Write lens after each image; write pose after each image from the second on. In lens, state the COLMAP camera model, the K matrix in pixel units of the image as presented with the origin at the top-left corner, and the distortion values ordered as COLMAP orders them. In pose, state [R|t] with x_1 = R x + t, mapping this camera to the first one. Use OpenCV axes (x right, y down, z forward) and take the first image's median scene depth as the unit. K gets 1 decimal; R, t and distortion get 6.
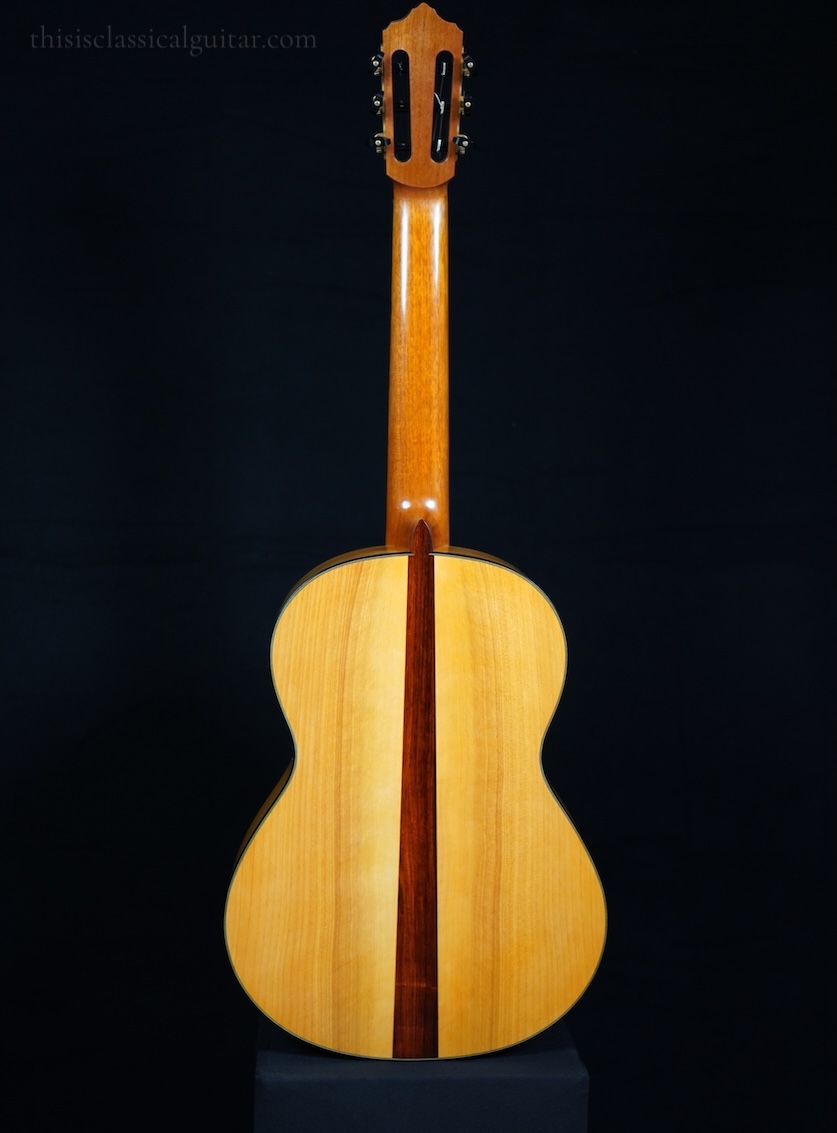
lens RADIAL K [[2768.0, 0, 414.3], [0, 2768.0, 564.7], [0, 0, 1]] dist [-0.788822, 0.000000]
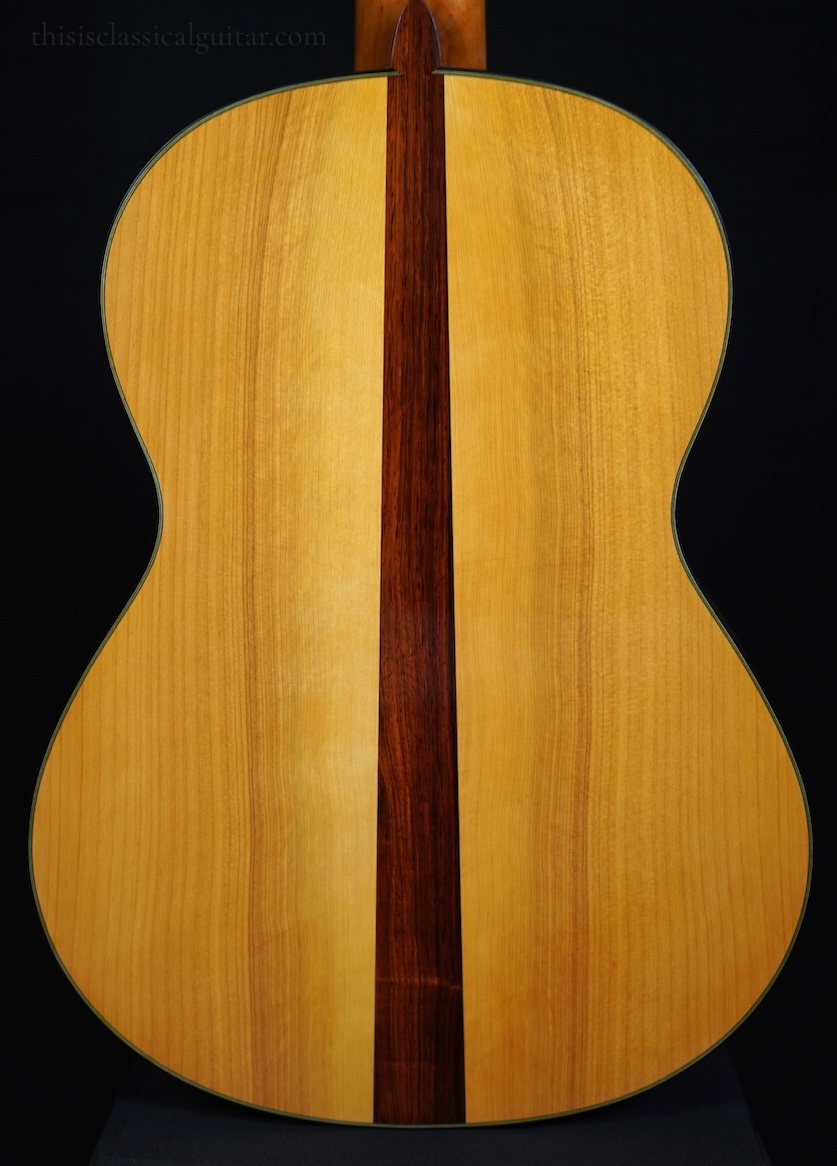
lens RADIAL K [[1870.5, 0, 419.6], [0, 1870.5, 582.7], [0, 0, 1]] dist [-0.002946, 0.000000]
pose [[0.998586, -0.008355, -0.052497, 0.019166], [0.022092, 0.963471, 0.266898, -0.005183], [0.048349, -0.267681, 0.962294, 0.688569]]
